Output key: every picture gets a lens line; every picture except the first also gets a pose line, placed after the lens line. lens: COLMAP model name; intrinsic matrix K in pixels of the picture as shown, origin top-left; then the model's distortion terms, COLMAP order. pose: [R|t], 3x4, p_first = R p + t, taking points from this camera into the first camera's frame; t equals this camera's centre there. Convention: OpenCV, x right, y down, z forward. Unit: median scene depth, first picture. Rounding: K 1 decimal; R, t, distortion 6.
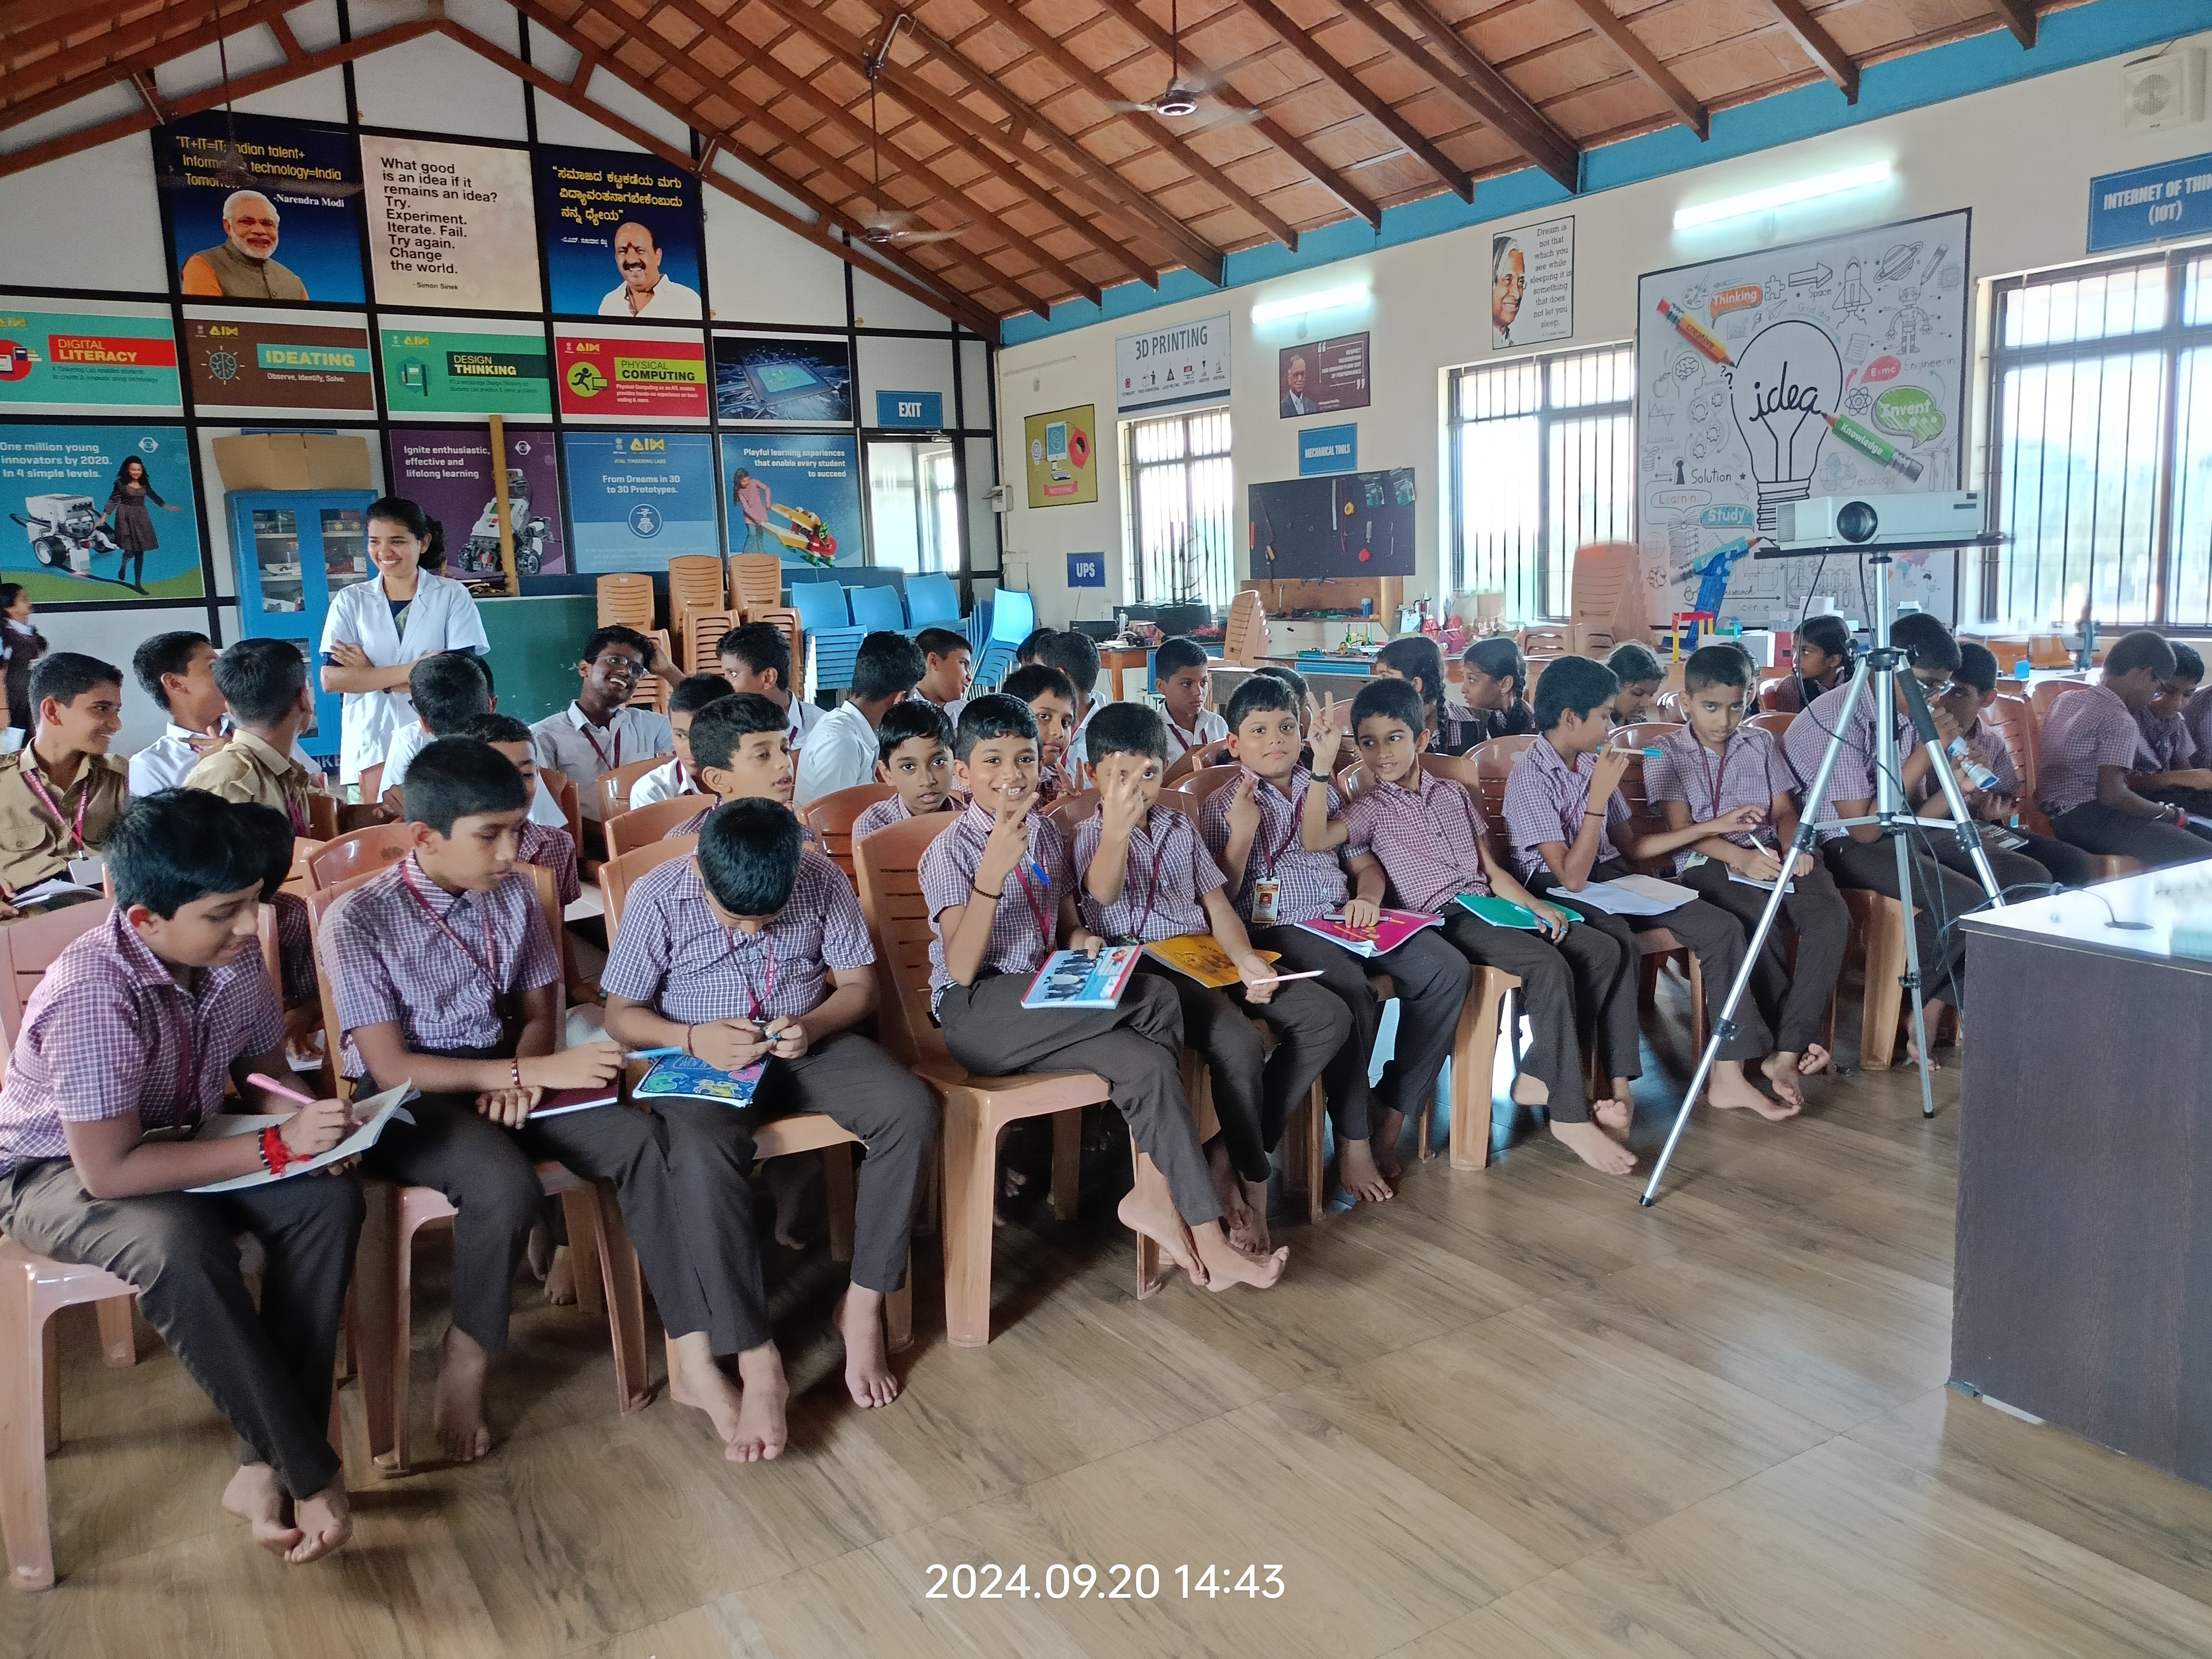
lens RADIAL K [[1672.8, 0, 1106.0], [0, 1672.8, 829.5], [0, 0, 1]] dist [-0.001076, 0.004919]
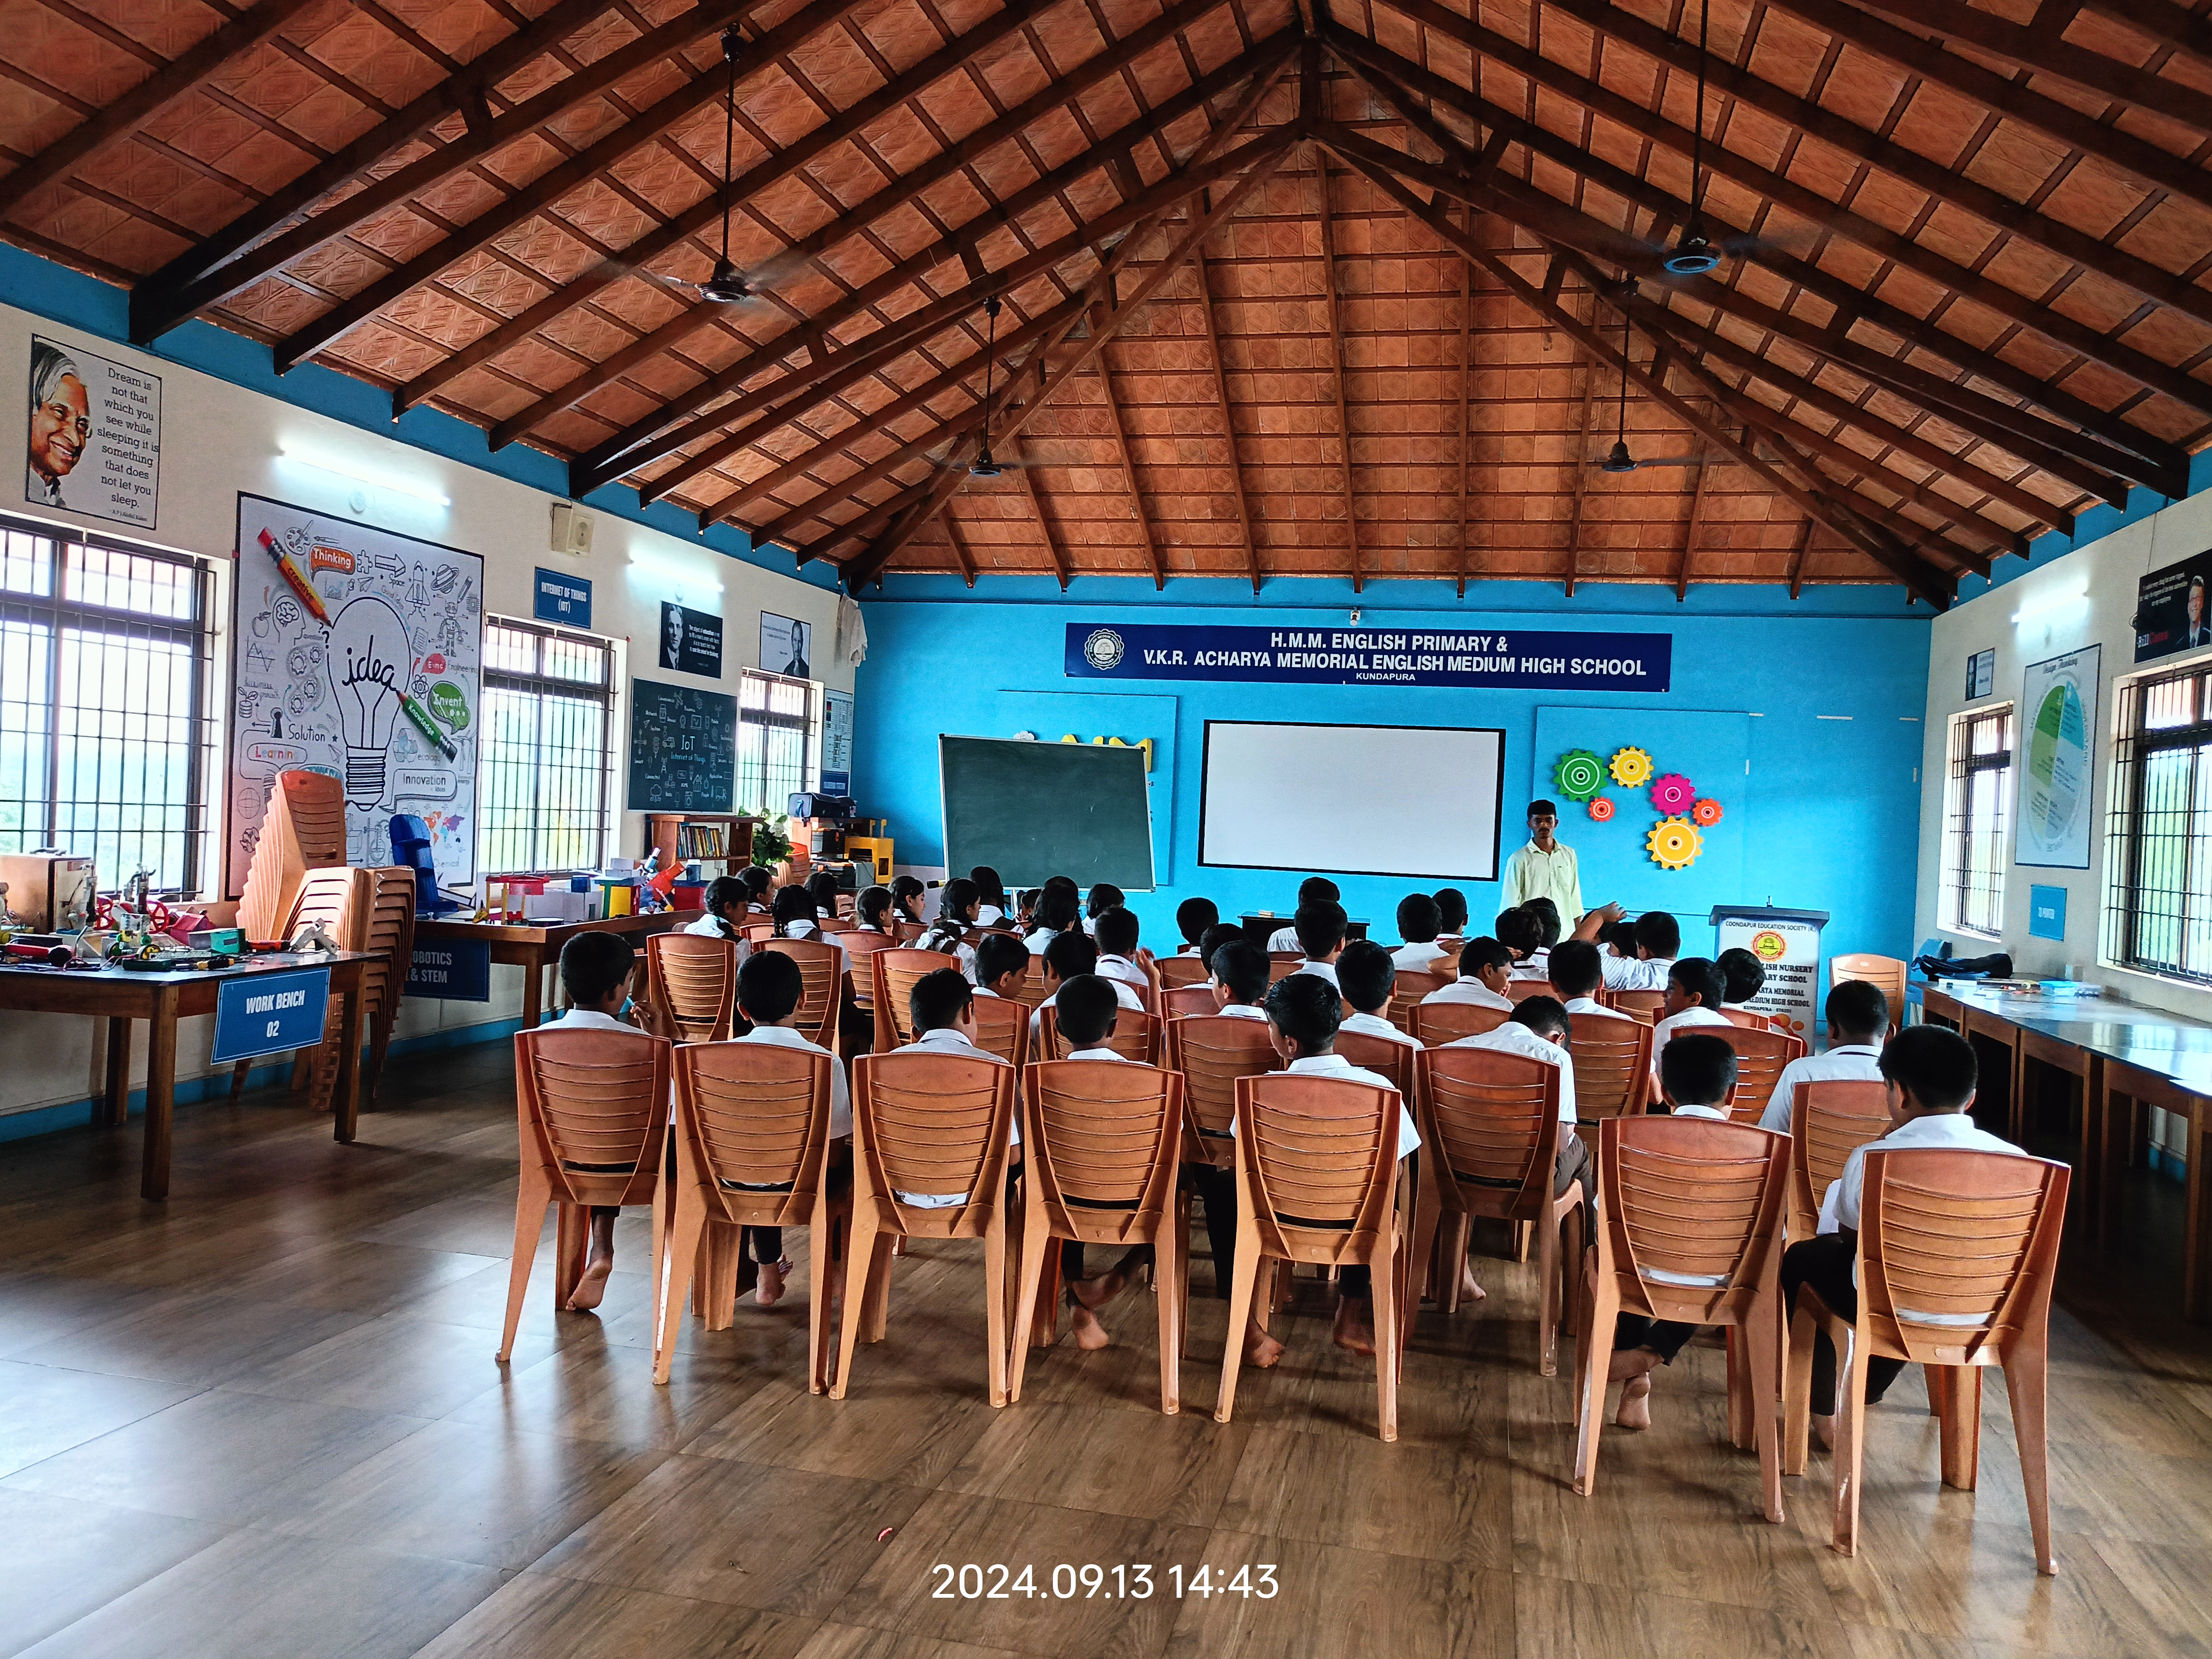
lens RADIAL K [[1672.8, 0, 1106.0], [0, 1672.8, 829.5], [0, 0, 1]] dist [-0.001076, 0.004919]
pose [[-0.703236, 0.003959, 0.710946, -0.661125], [0.102734, 0.990055, 0.096107, -0.216243], [-0.703495, 0.140624, -0.696649, 1.438938]]
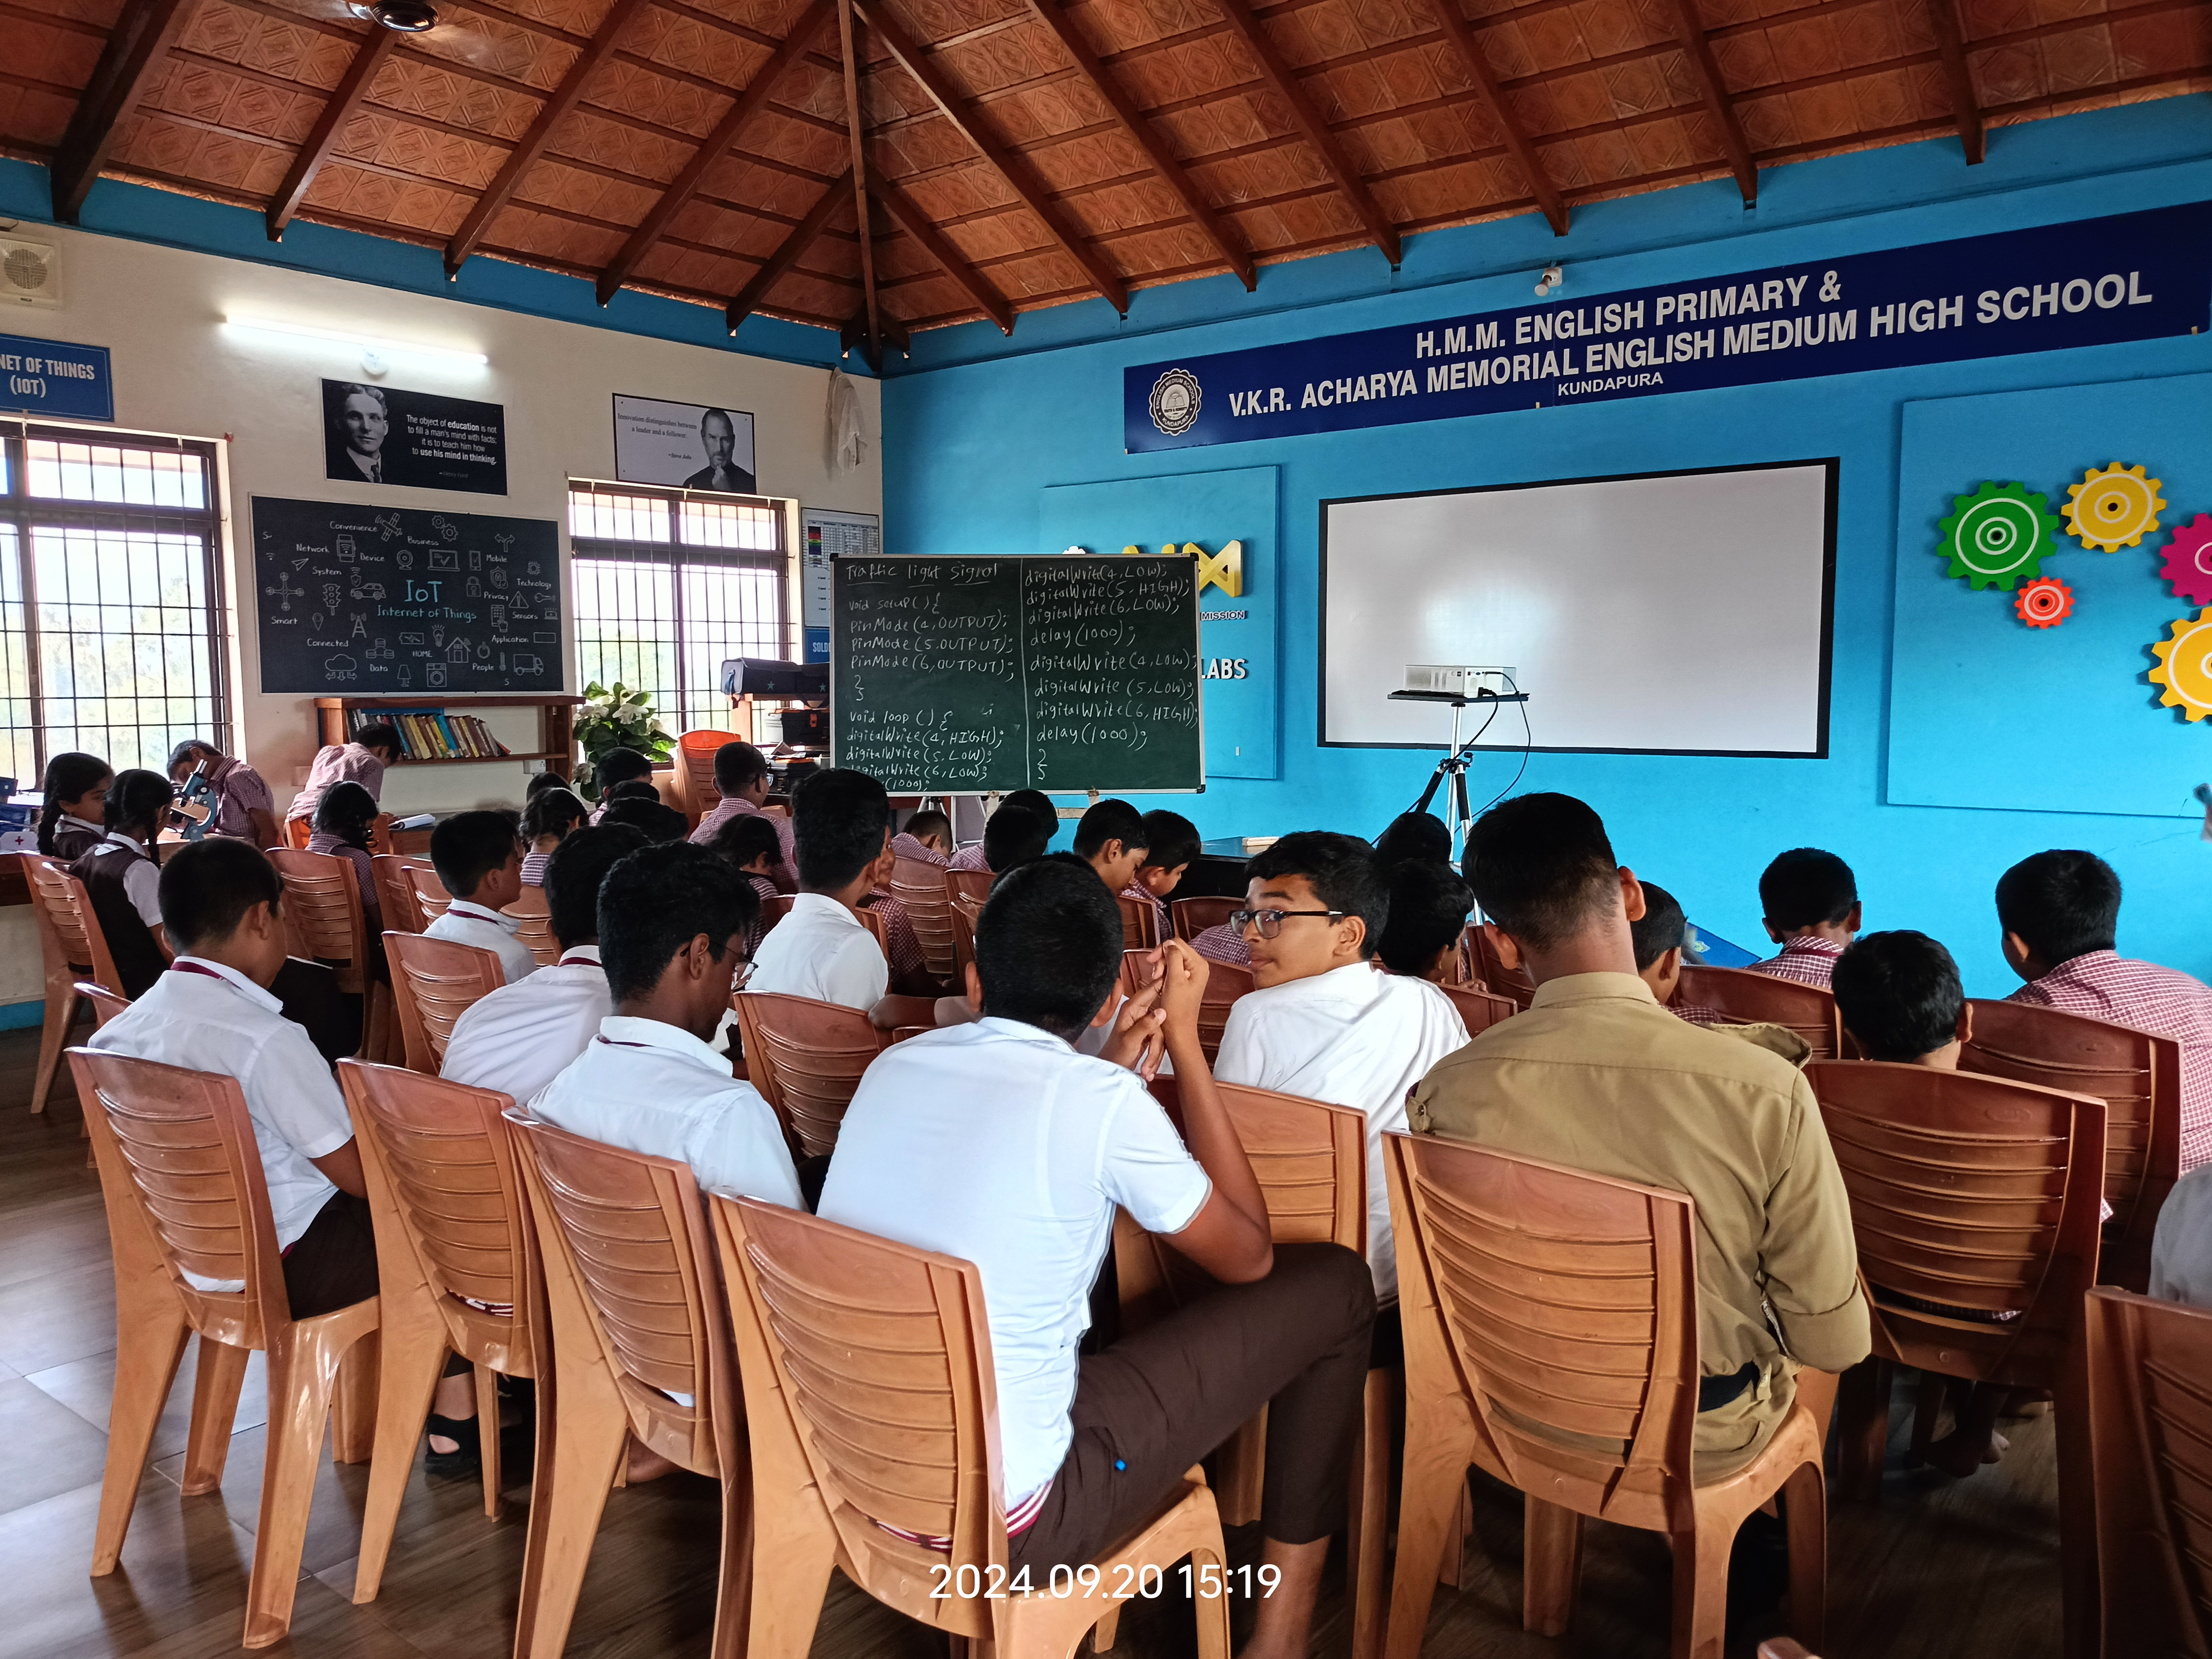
lens RADIAL K [[1672.8, 0, 1106.0], [0, 1672.8, 829.5], [0, 0, 1]] dist [-0.001076, 0.004919]
pose [[-0.321646, -0.039741, 0.946026, -0.441572], [0.173593, 0.979709, 0.100178, -0.079371], [-0.930811, 0.196445, -0.308221, 0.626193]]
